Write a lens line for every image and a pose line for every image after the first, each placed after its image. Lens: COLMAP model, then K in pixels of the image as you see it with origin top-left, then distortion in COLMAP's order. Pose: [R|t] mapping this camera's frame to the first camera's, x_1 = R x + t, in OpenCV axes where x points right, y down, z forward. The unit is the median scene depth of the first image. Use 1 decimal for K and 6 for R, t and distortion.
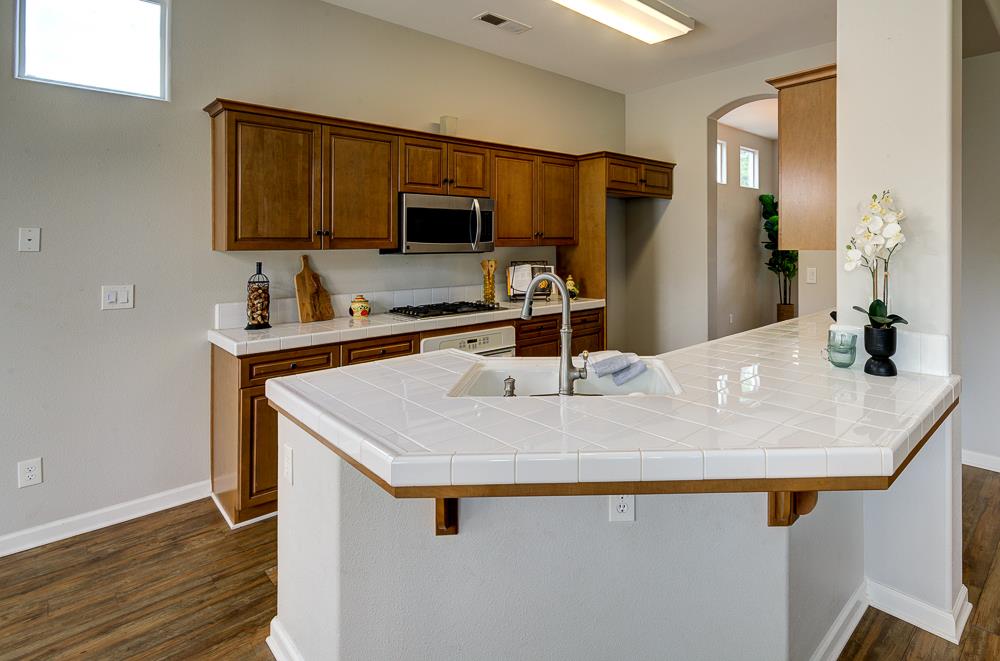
lens RADIAL K [[528.7, 0, 596.1], [0, 528.7, 245.5], [0, 0, 1]] dist [0.001445, 0.002181]
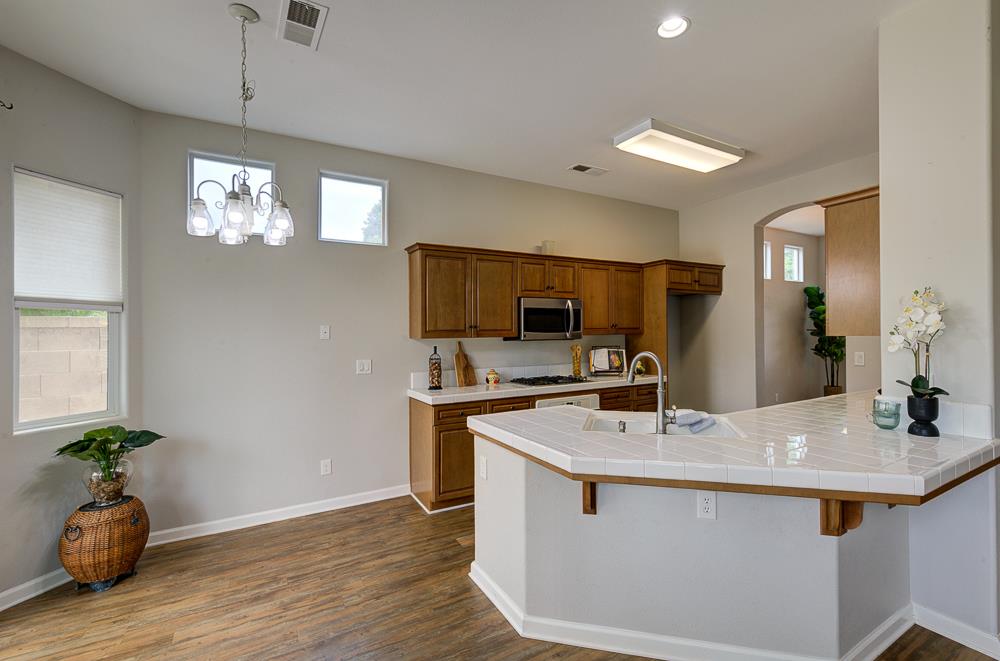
lens RADIAL K [[440.5, 0, 515.6], [0, 440.5, 332.3], [0, 0, 1]] dist [0.002728, 0.001131]
pose [[0.961471, -0.007789, -0.274796, -0.062685], [0.006313, 0.999961, -0.006255, 0.001587], [0.274834, 0.004280, 0.961482, -0.172889]]
